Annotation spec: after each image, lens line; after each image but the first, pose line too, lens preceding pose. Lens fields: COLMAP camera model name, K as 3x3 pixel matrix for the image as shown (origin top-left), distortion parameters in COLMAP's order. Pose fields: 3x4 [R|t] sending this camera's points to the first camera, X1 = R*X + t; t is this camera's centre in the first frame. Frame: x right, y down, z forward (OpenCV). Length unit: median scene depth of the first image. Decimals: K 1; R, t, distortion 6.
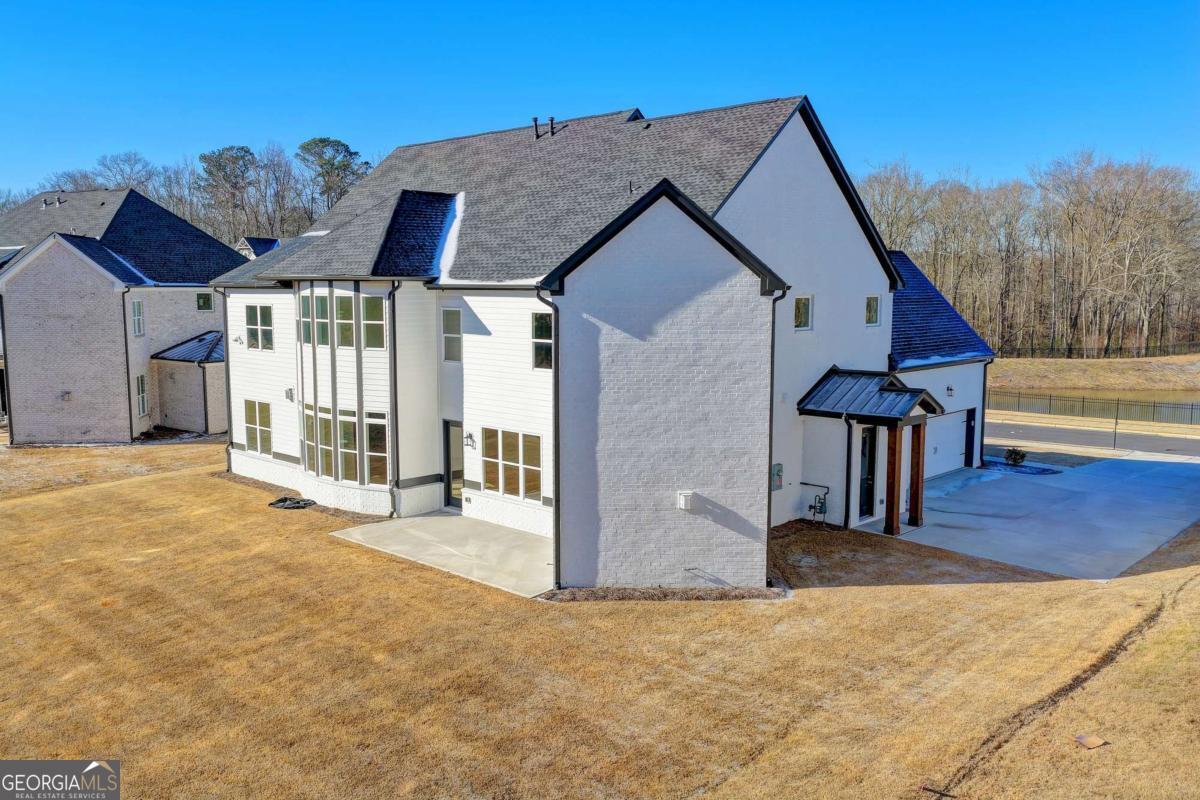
lens RADIAL K [[992.3, 0, 605.4], [0, 992.3, 404.7], [0, 0, 1]] dist [-0.014106, 0.043147]
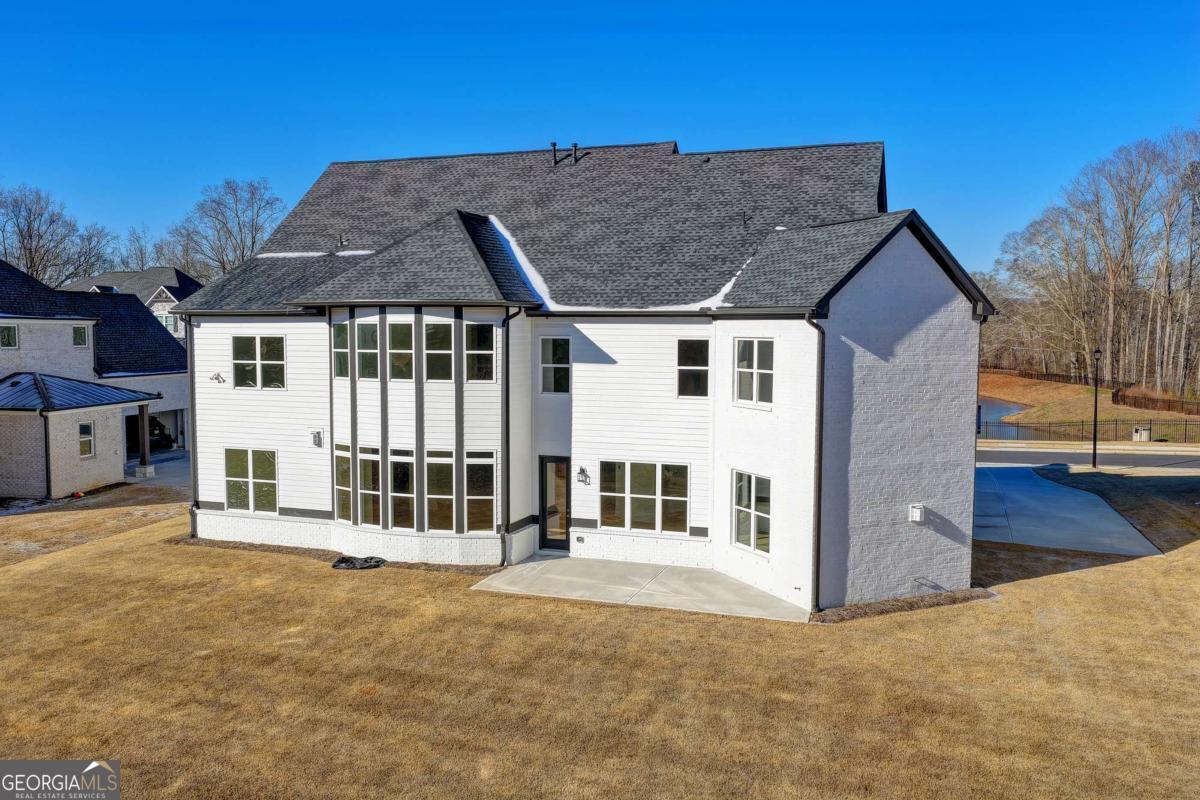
lens RADIAL K [[990.7, 0, 606.3], [0, 990.7, 404.5], [0, 0, 1]] dist [-0.005621, 0.027716]
pose [[0.914620, -0.029477, 0.403238, -0.557175], [0.046946, 0.998335, -0.033503, 0.000834], [-0.401579, 0.049573, 0.914482, 0.140747]]
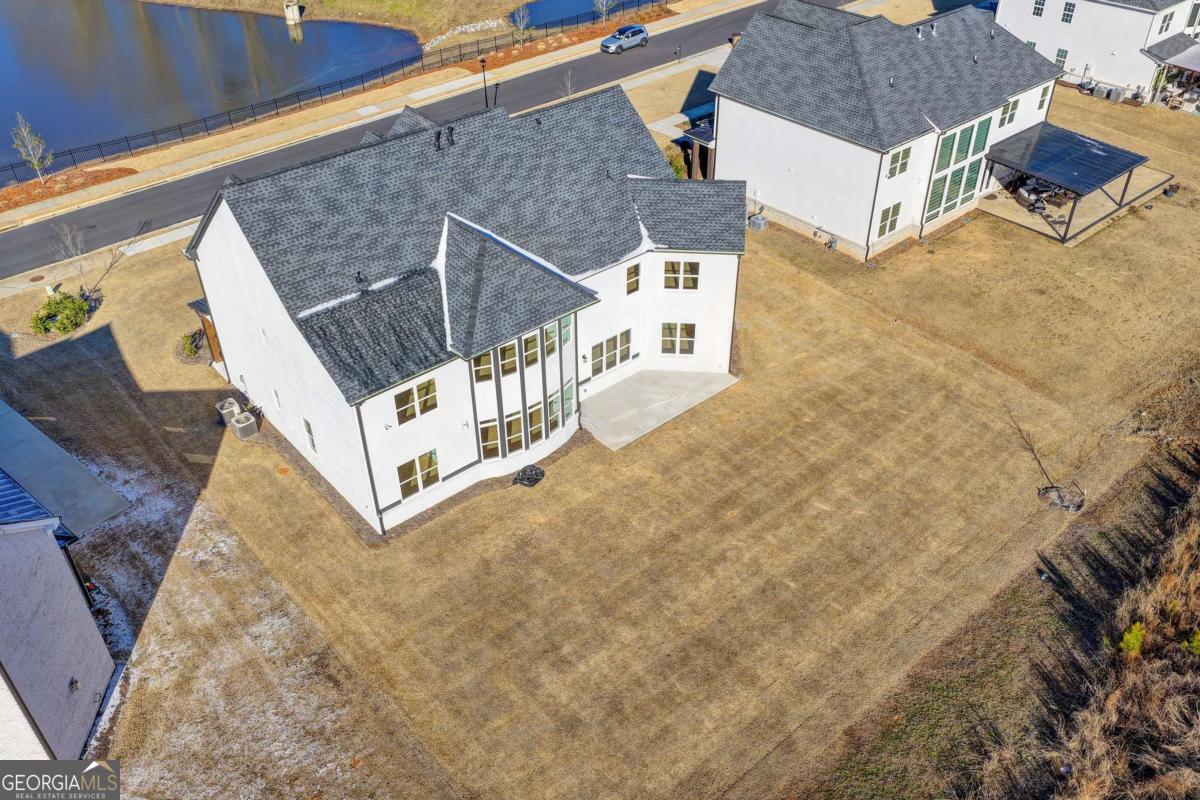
lens RADIAL K [[992.3, 0, 605.4], [0, 992.3, 404.7], [0, 0, 1]] dist [-0.014106, 0.043147]
pose [[0.096161, -0.600010, 0.794192, -1.626059], [0.124695, 0.798866, 0.588443, -0.944918], [-0.987524, 0.042447, 0.151638, 0.820963]]
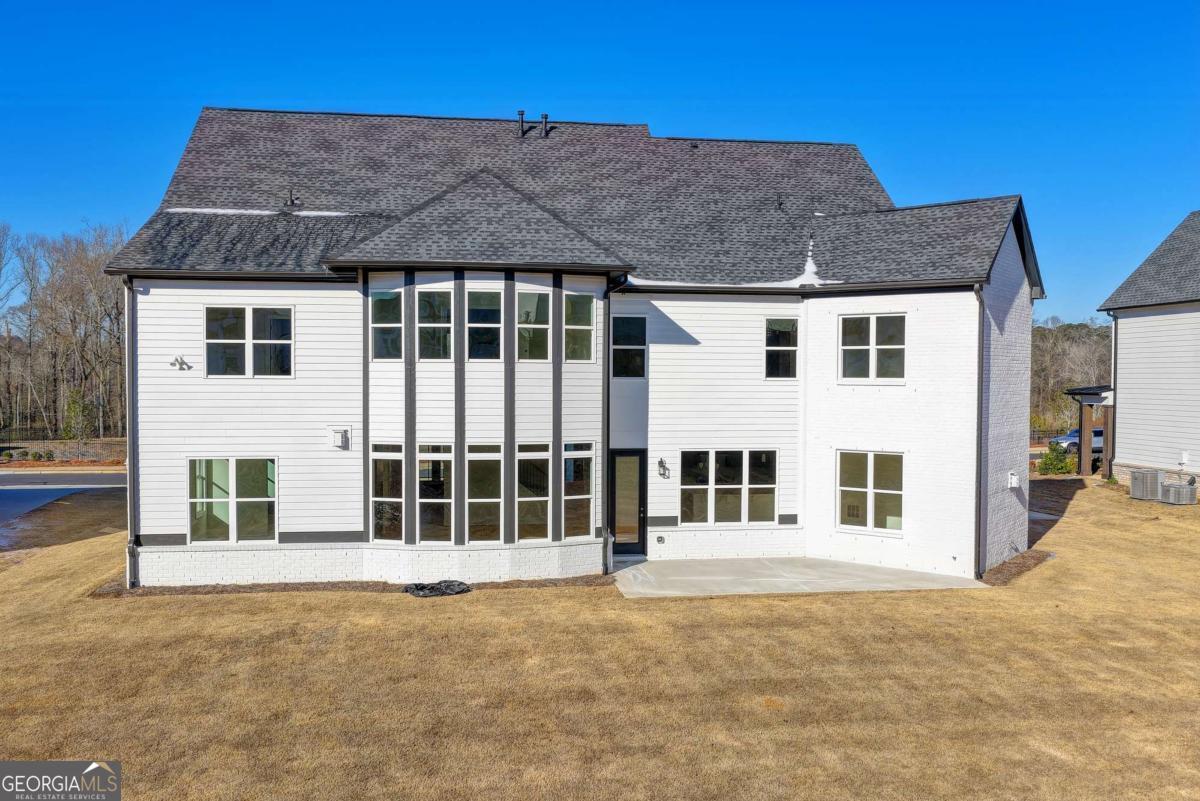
lens RADIAL K [[990.7, 0, 606.3], [0, 990.7, 405.0], [0, 0, 1]] dist [-0.005621, 0.027716]
pose [[0.620649, -0.022266, 0.783773, -0.941069], [0.092562, 0.994688, -0.045039, 0.017305], [-0.778606, 0.100500, 0.619413, 0.566596]]
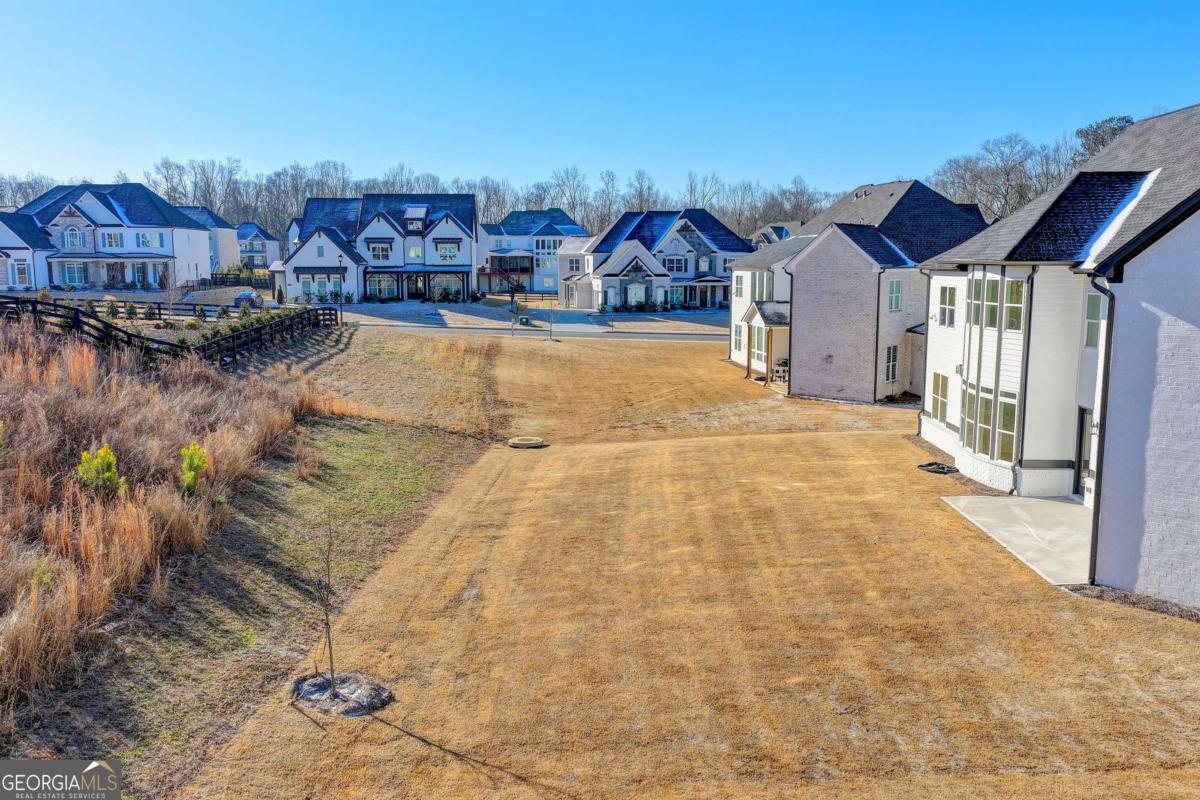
lens RADIAL K [[993.4, 0, 606.3], [0, 993.4, 406.3], [0, 0, 1]] dist [0.001863, 0.009192]
pose [[0.662625, 0.105456, -0.741489, 0.298478], [-0.087446, 0.994160, 0.063246, -0.007277], [0.743828, 0.022932, 0.667977, -0.009525]]
